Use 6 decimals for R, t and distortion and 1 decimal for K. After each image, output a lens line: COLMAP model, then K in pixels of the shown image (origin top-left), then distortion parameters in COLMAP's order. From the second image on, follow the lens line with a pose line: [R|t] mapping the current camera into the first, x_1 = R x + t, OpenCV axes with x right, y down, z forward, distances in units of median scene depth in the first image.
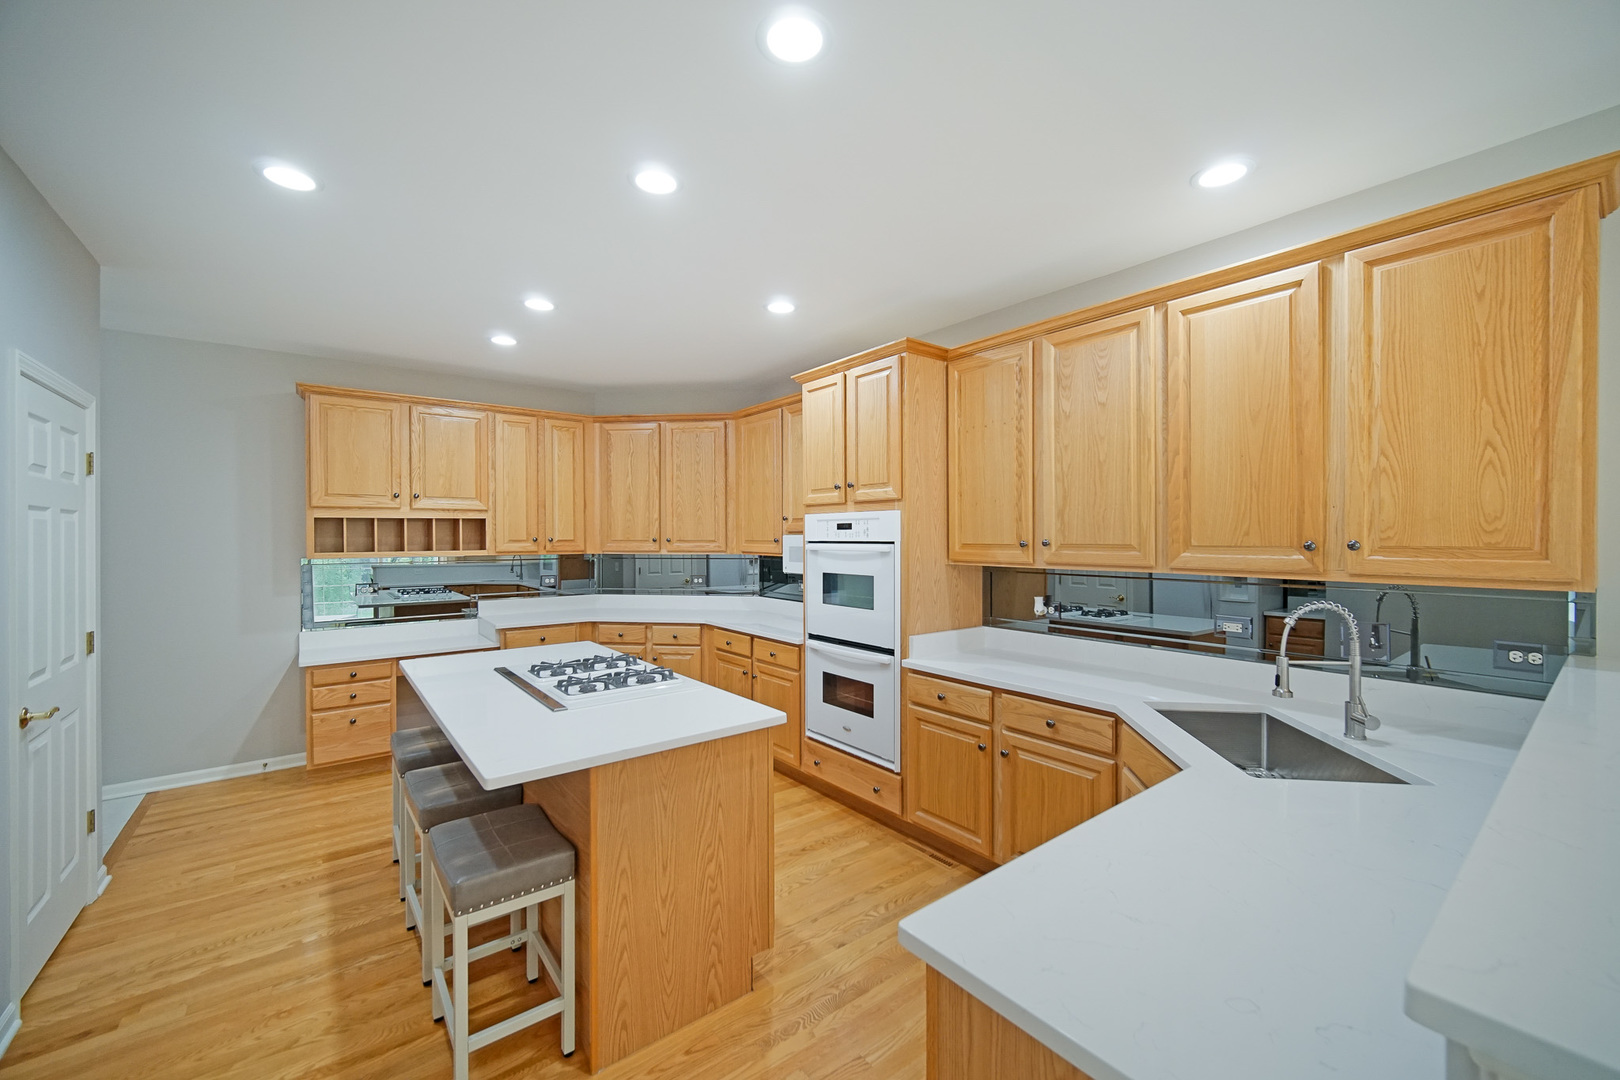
lens RADIAL K [[640.8, 0, 819.0], [0, 640.8, 541.6], [0, 0, 1]] dist [-0.001140, 0.000049]
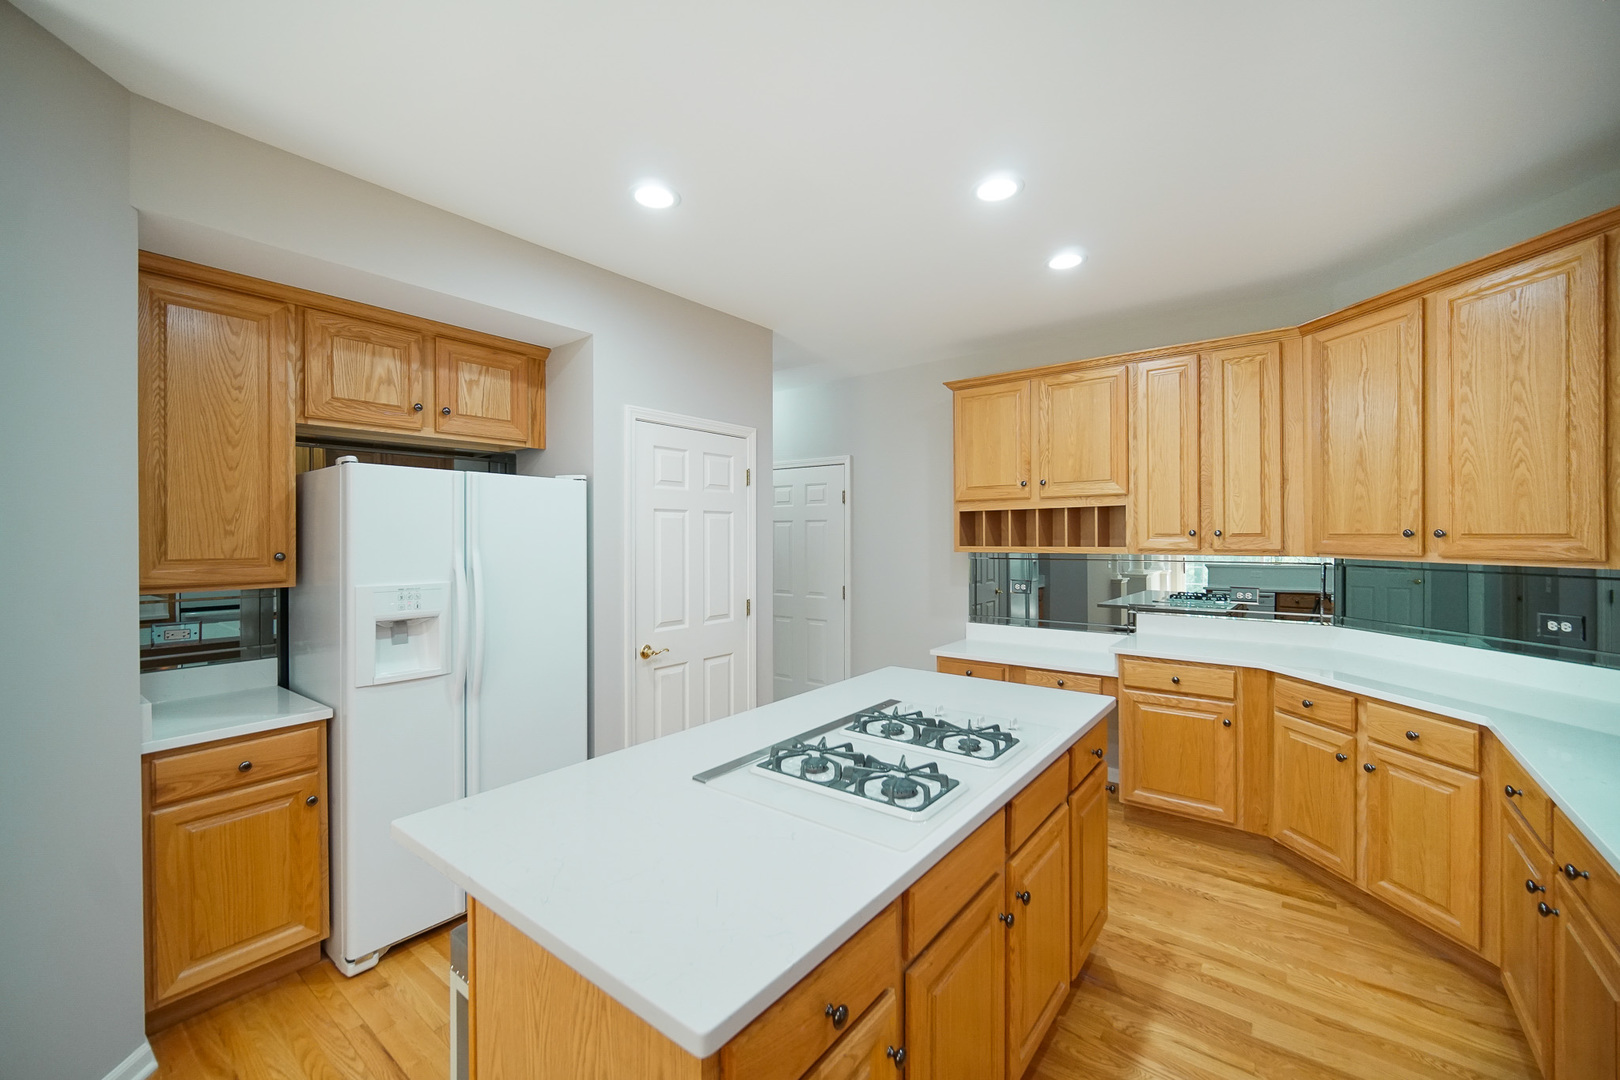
lens RADIAL K [[640.8, 0, 819.1], [0, 640.8, 533.9], [0, 0, 1]] dist [-0.001140, 0.000049]
pose [[0.265523, 0.000542, -0.964104, 0.113499], [-0.000078, 1.000000, 0.000541, -0.002300], [0.964105, -0.000068, 0.265523, 0.444121]]
